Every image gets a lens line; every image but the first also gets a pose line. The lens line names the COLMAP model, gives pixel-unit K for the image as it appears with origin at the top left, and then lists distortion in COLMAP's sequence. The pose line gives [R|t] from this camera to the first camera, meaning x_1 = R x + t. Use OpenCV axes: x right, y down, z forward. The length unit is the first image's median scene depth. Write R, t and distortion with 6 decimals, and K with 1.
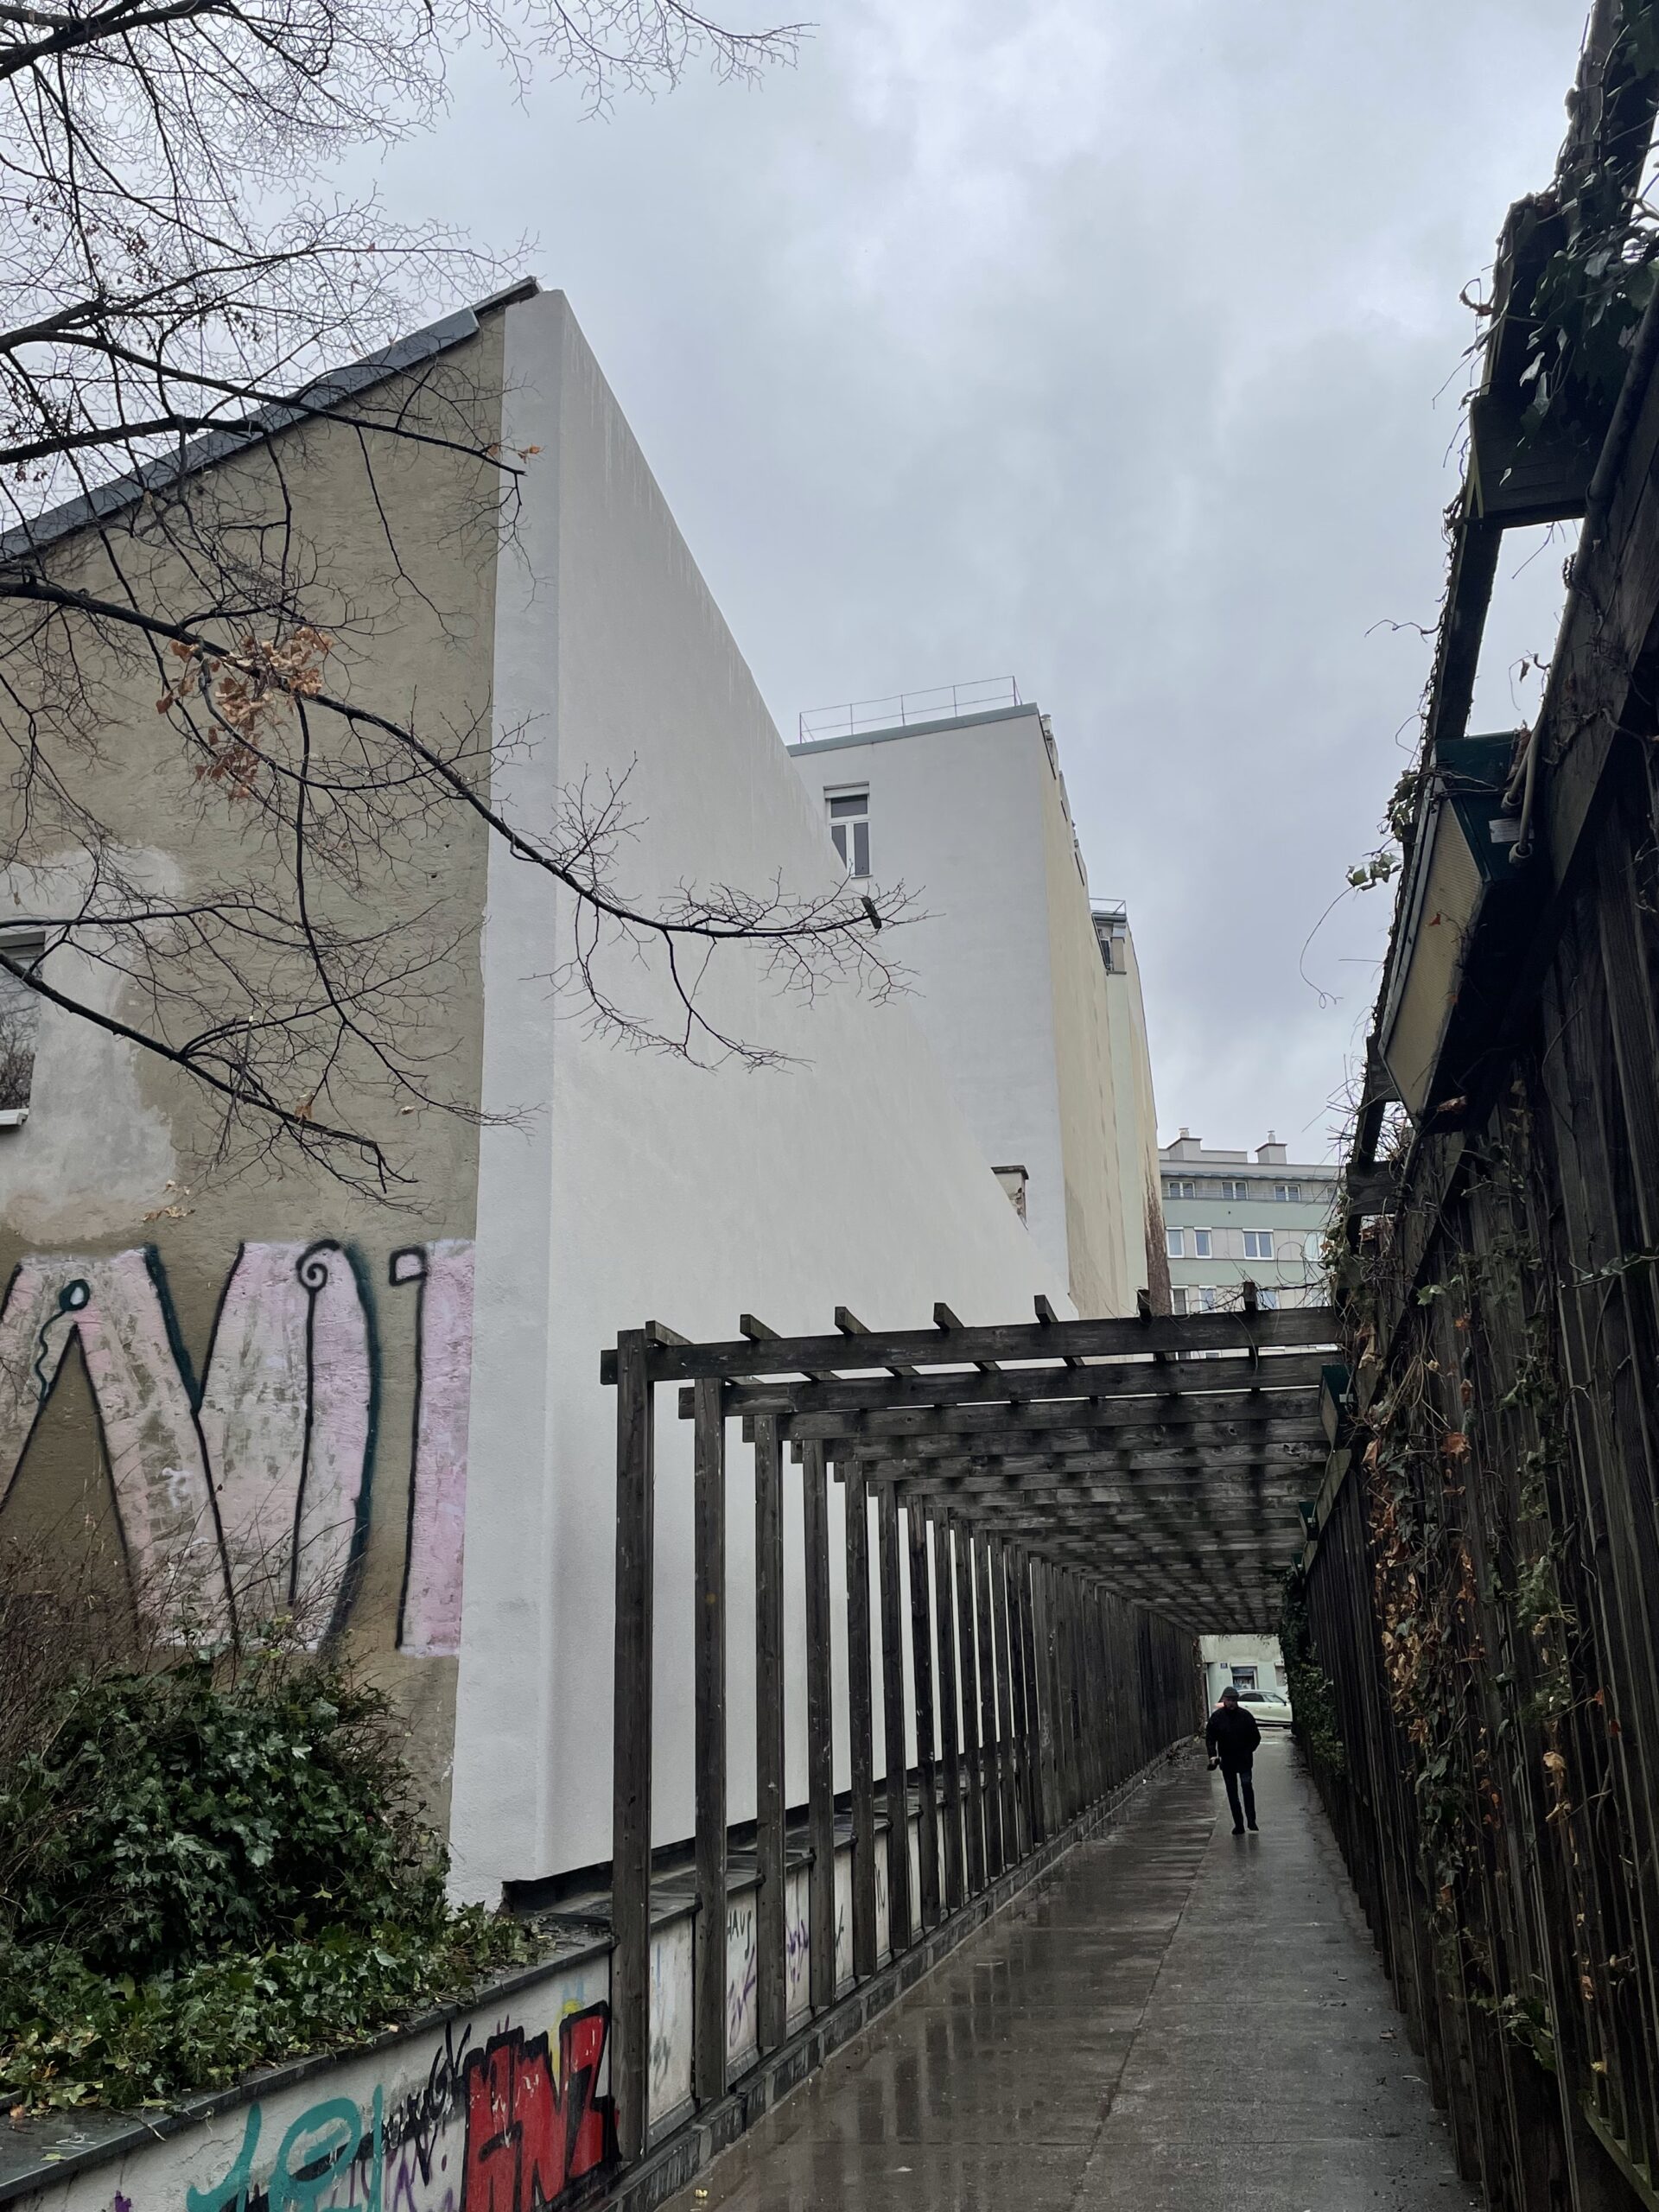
lens RADIAL K [[1939.4, 0, 832.7], [0, 1939.4, 1088.3], [0, 0, 1]] dist [0.032663, -0.003109]
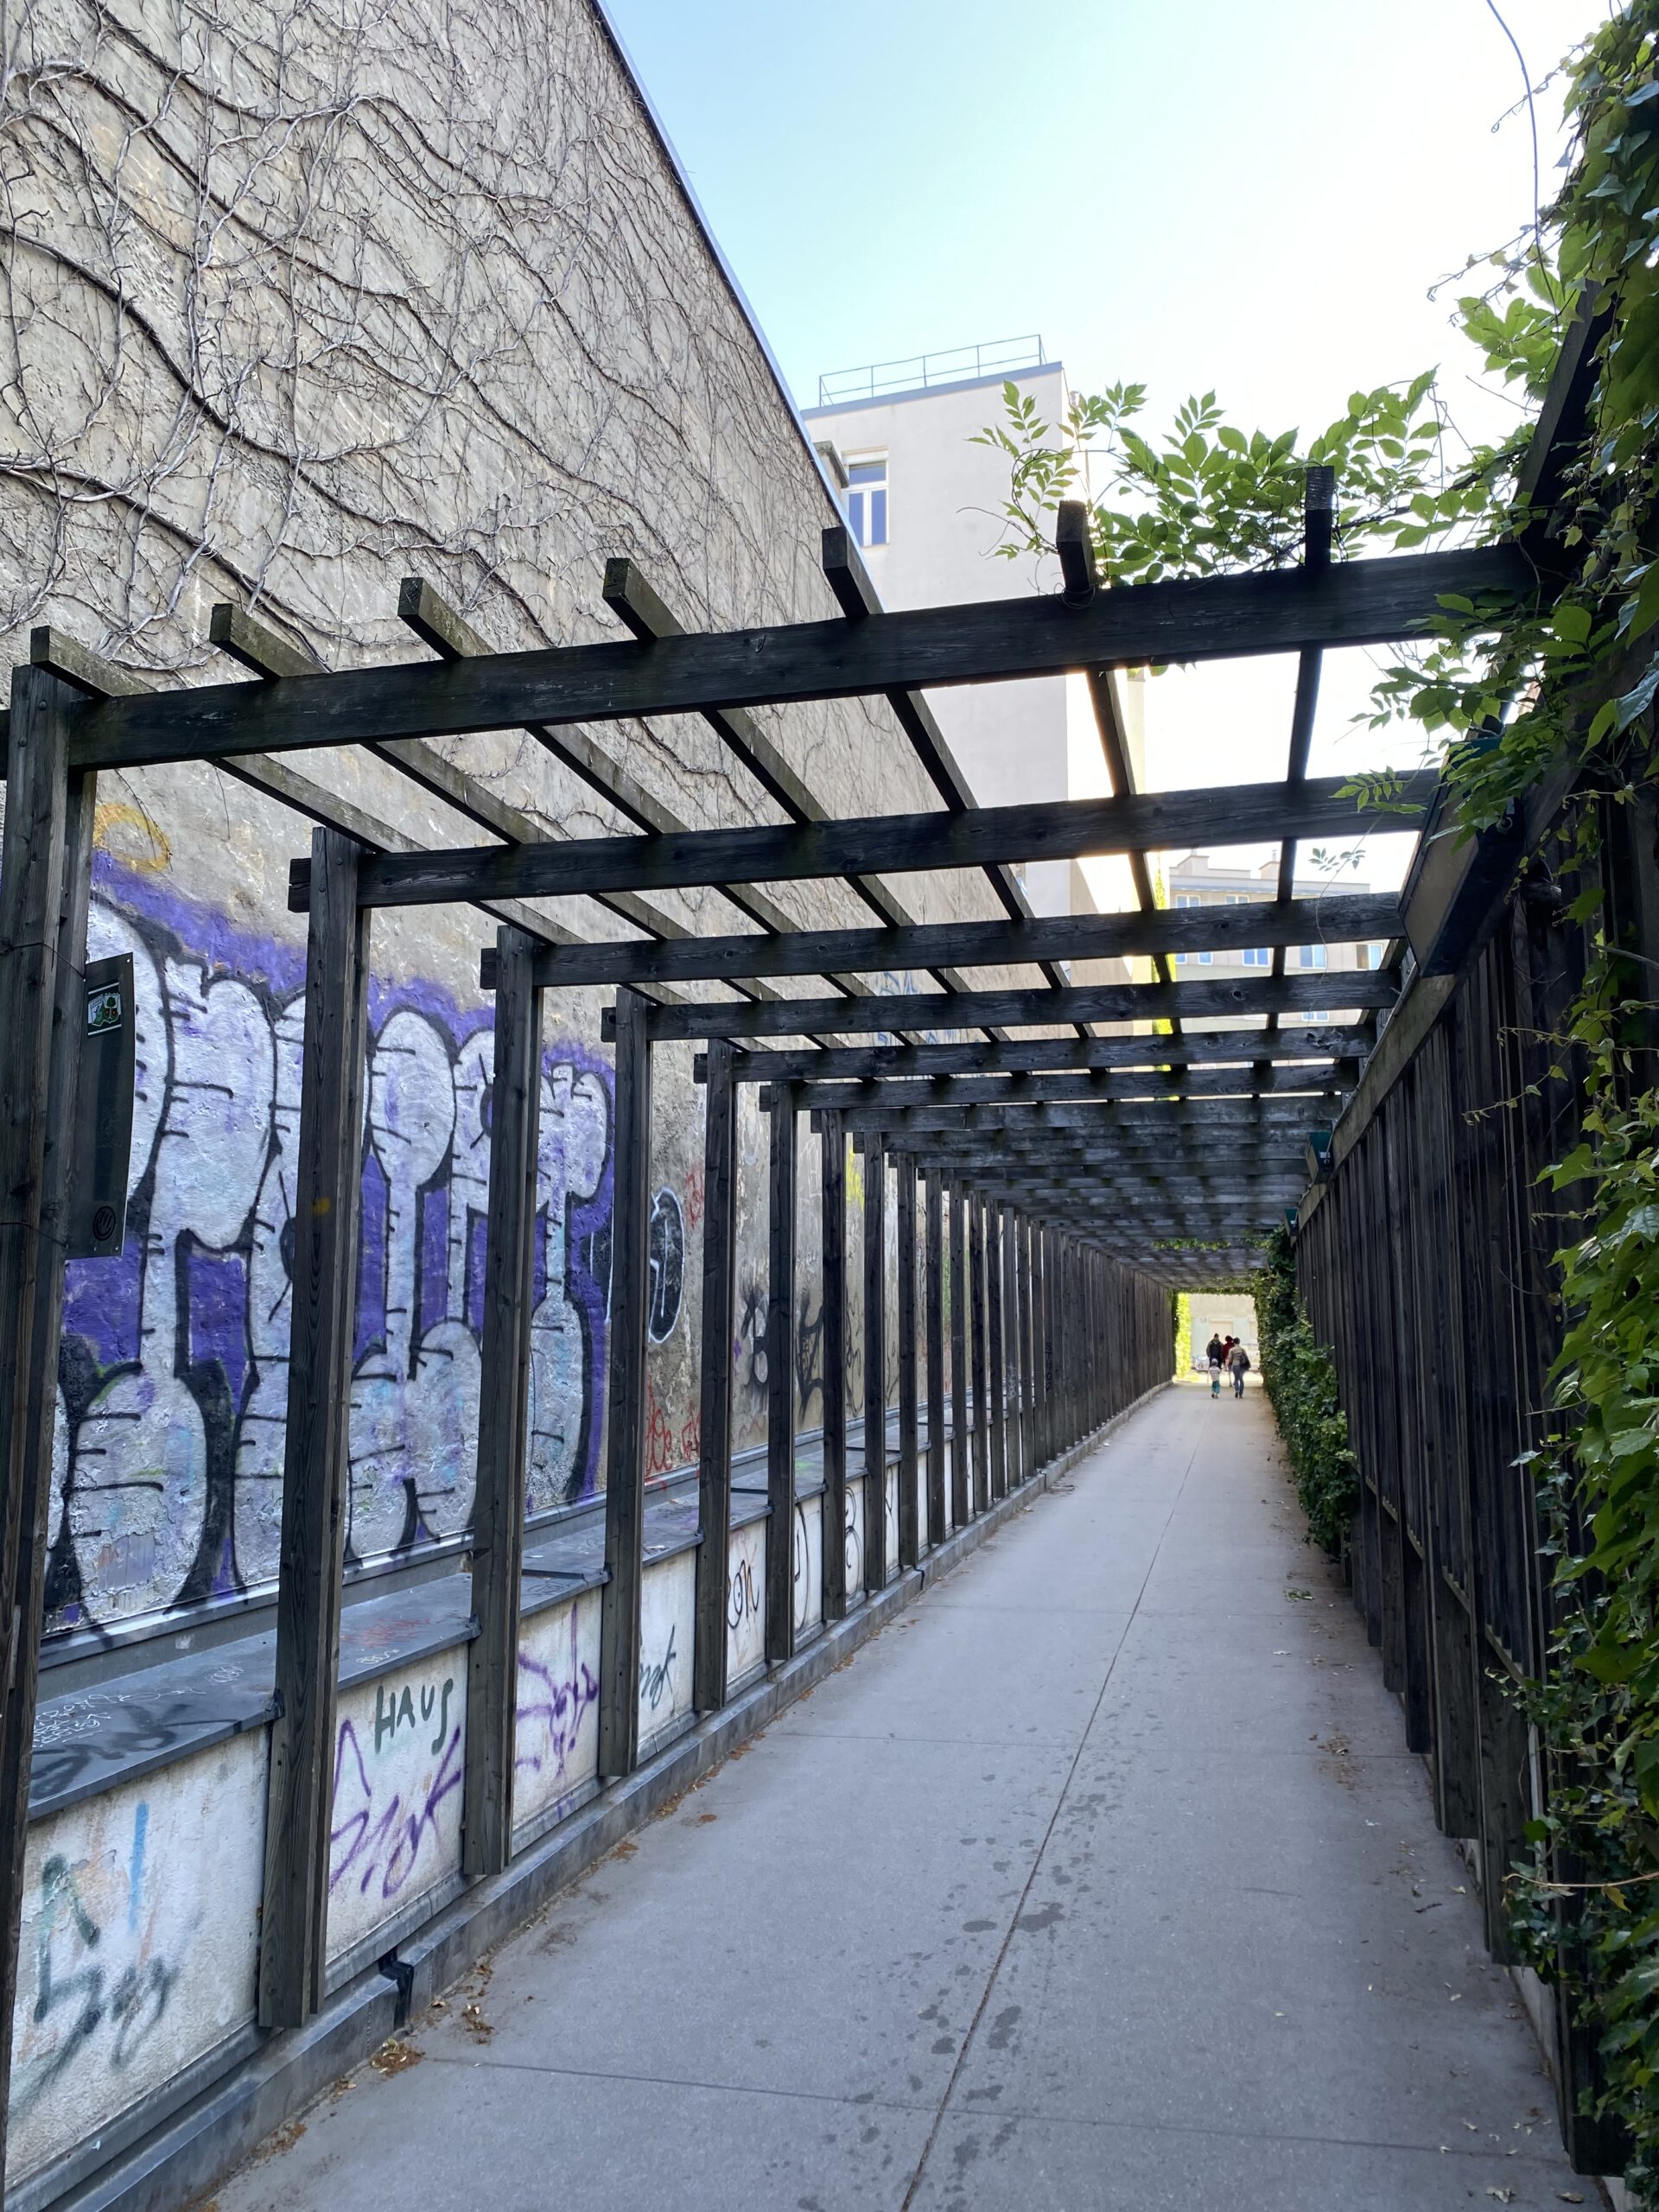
lens RADIAL K [[1638.6, 0, 819.1], [0, 1638.6, 1111.9], [0, 0, 1]] dist [0.009886, -0.000613]
pose [[0.999002, 0.019530, -0.040166, 0.047096], [-0.012540, 0.985804, 0.167433, 0.067950], [0.042865, -0.166762, 0.985065, 0.237712]]
